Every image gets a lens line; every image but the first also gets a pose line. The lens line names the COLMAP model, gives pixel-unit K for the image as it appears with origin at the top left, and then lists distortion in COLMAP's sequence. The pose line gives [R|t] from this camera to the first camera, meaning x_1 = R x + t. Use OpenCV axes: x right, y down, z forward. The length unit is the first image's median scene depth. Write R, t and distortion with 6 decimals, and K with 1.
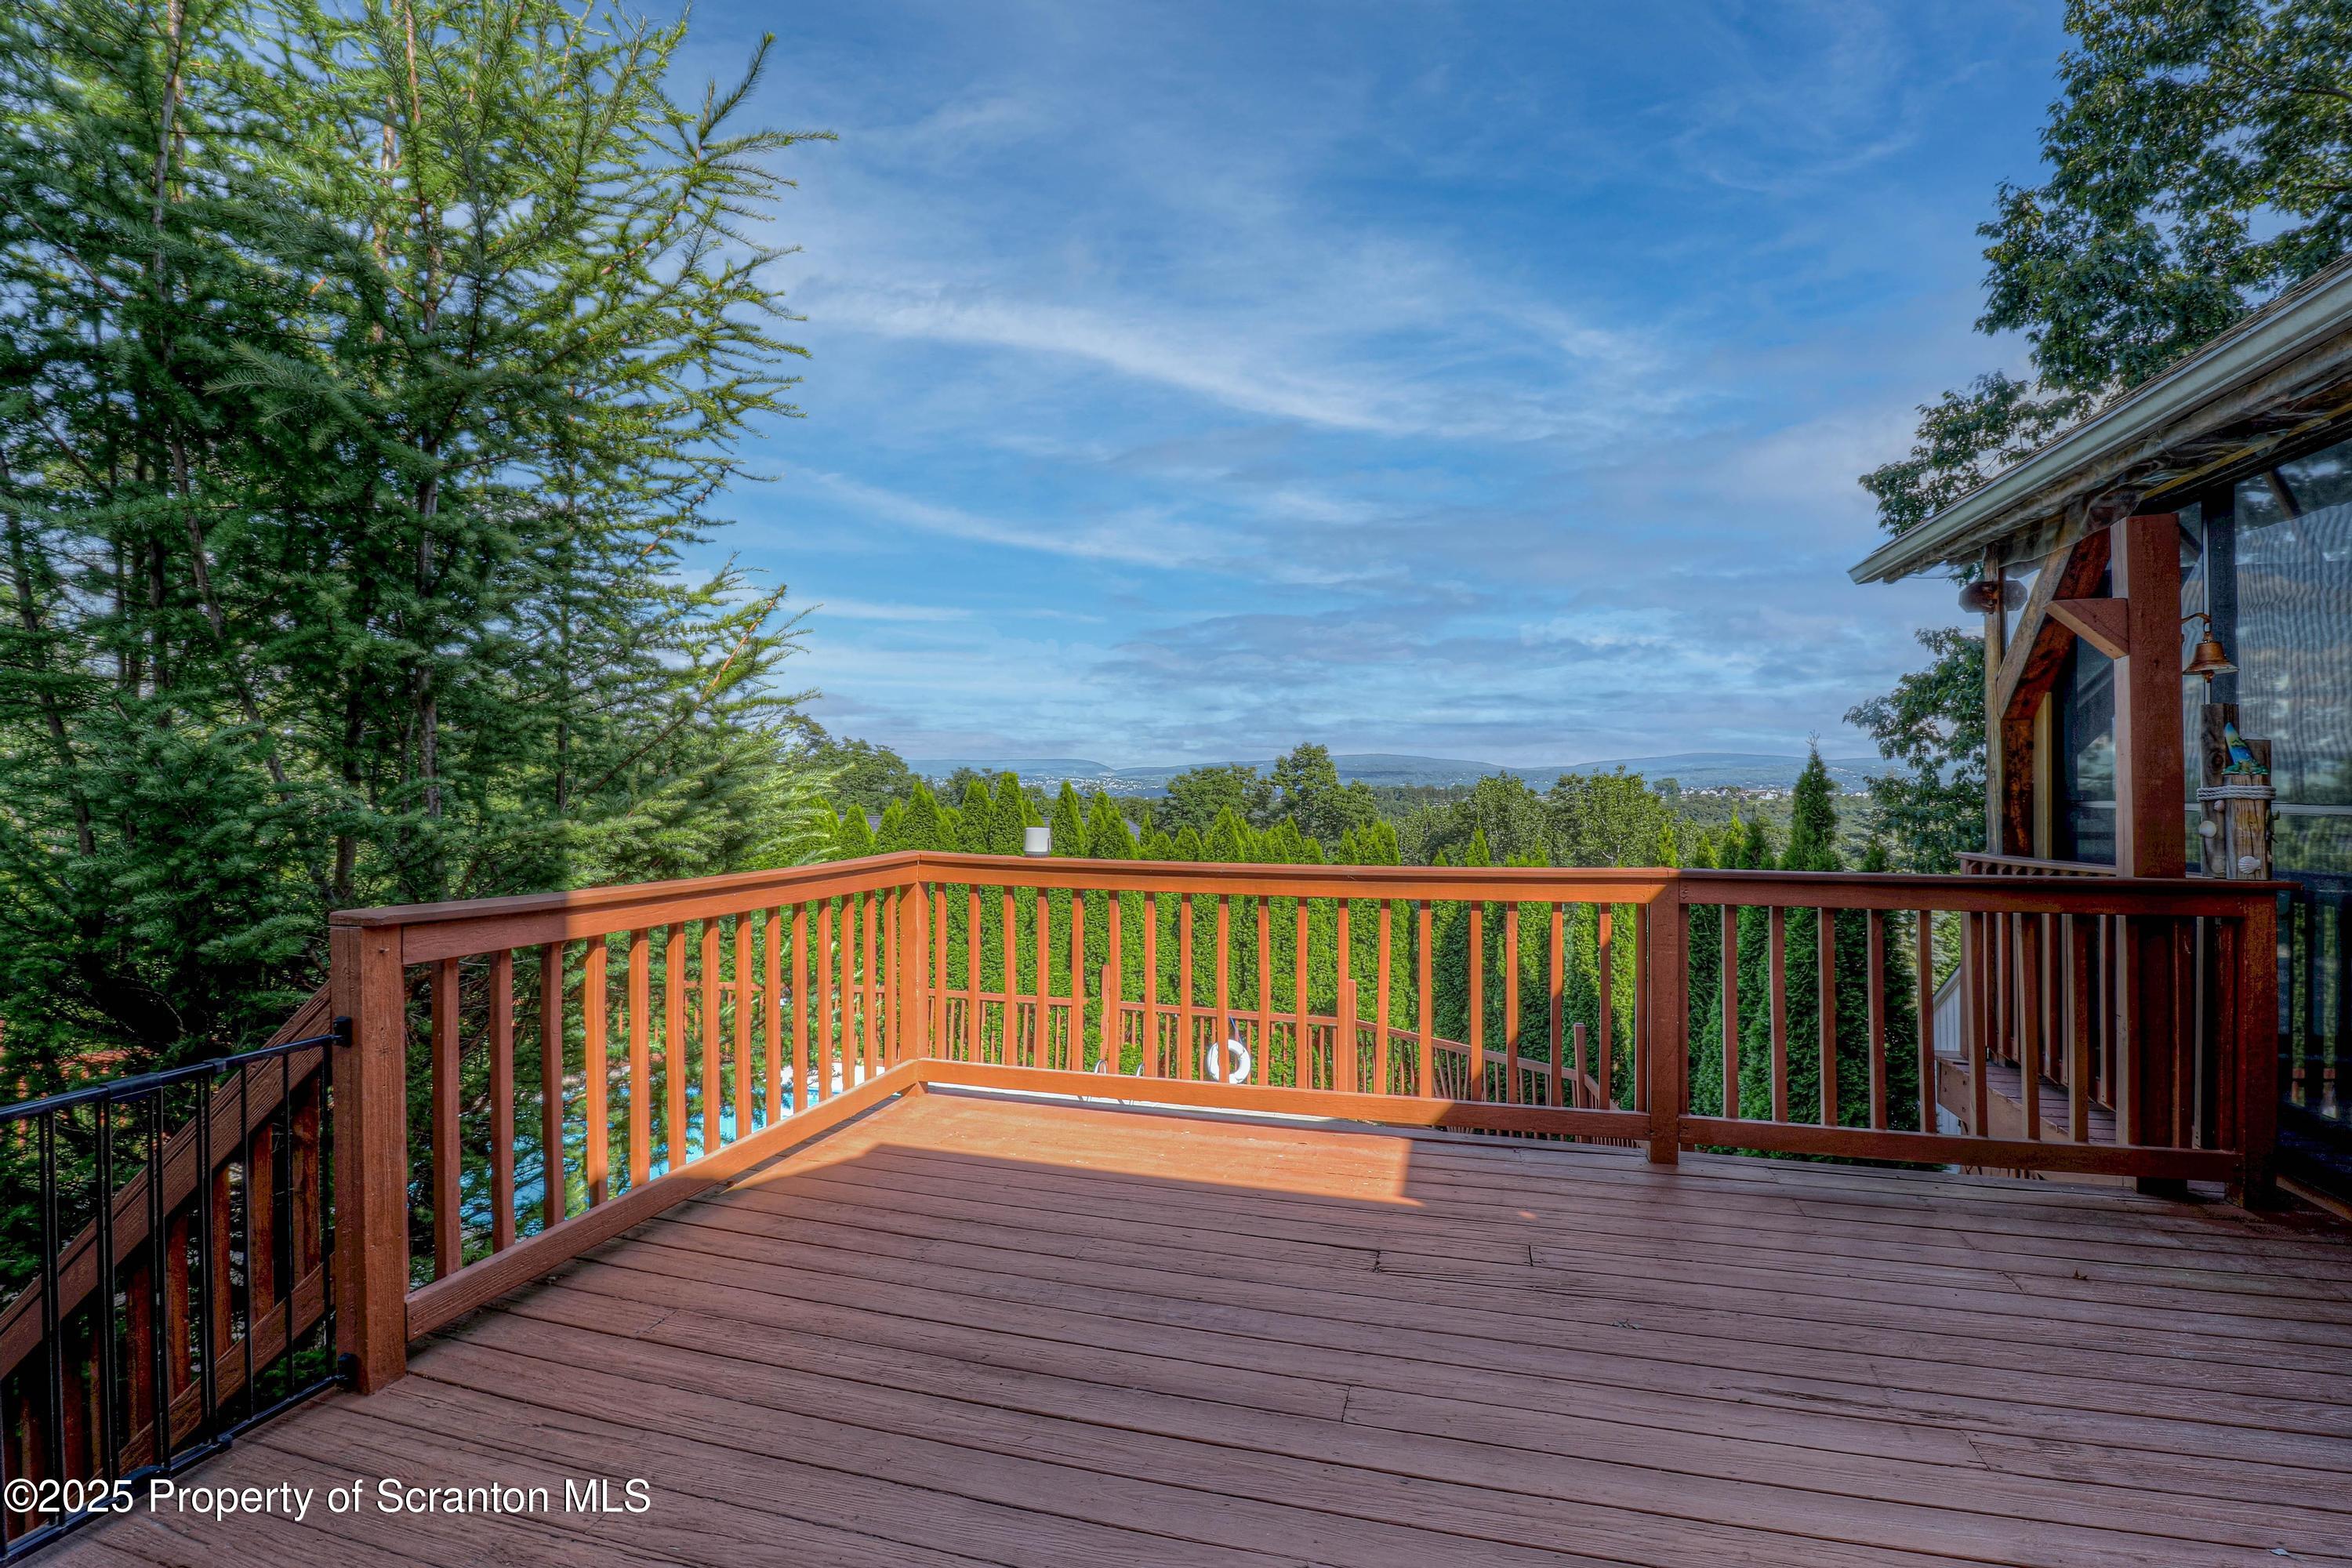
lens RADIAL K [[1064.3, 0, 1176.0], [0, 1064.3, 784.0], [0, 0, 1]] dist [-0.017828, -0.000101]
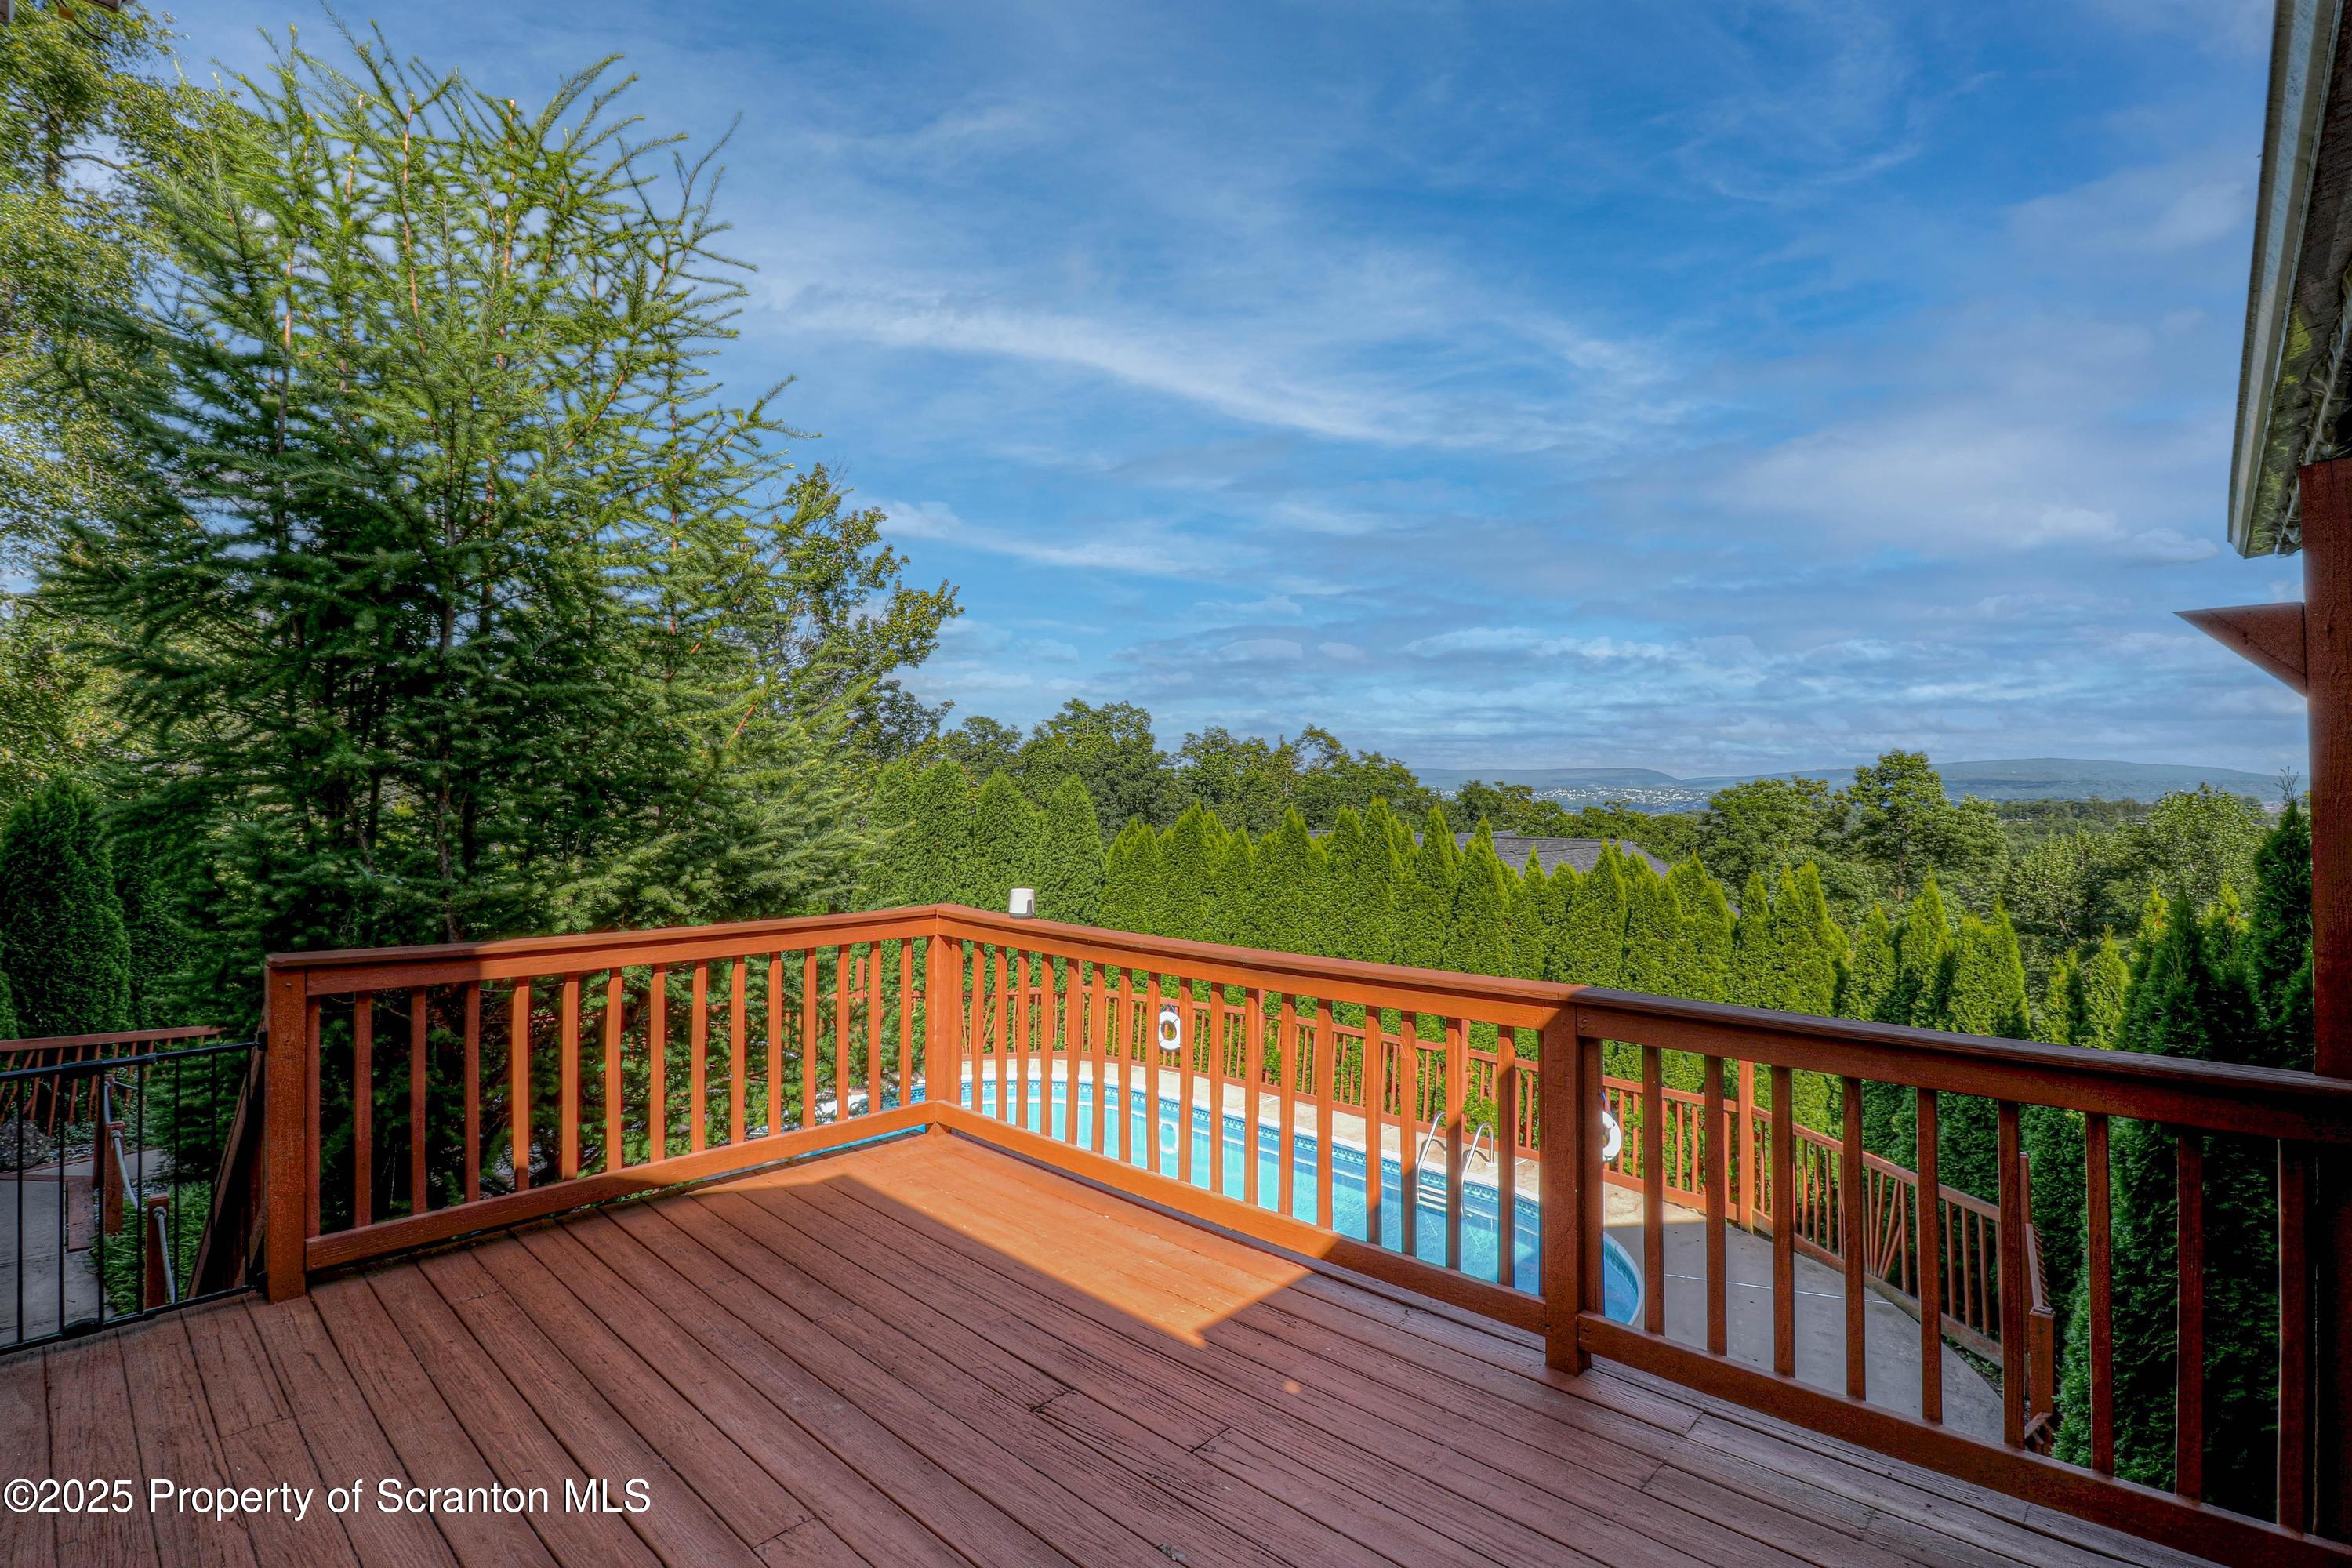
lens RADIAL K [[1093.9, 0, 1176.0], [0, 1093.9, 784.0], [0, 0, 1]] dist [0.001367, -0.014051]
pose [[0.887403, -0.001556, -0.460992, 0.474082], [-0.003522, 0.999942, -0.010154, -0.048027], [0.460981, 0.010634, 0.887346, 0.134194]]
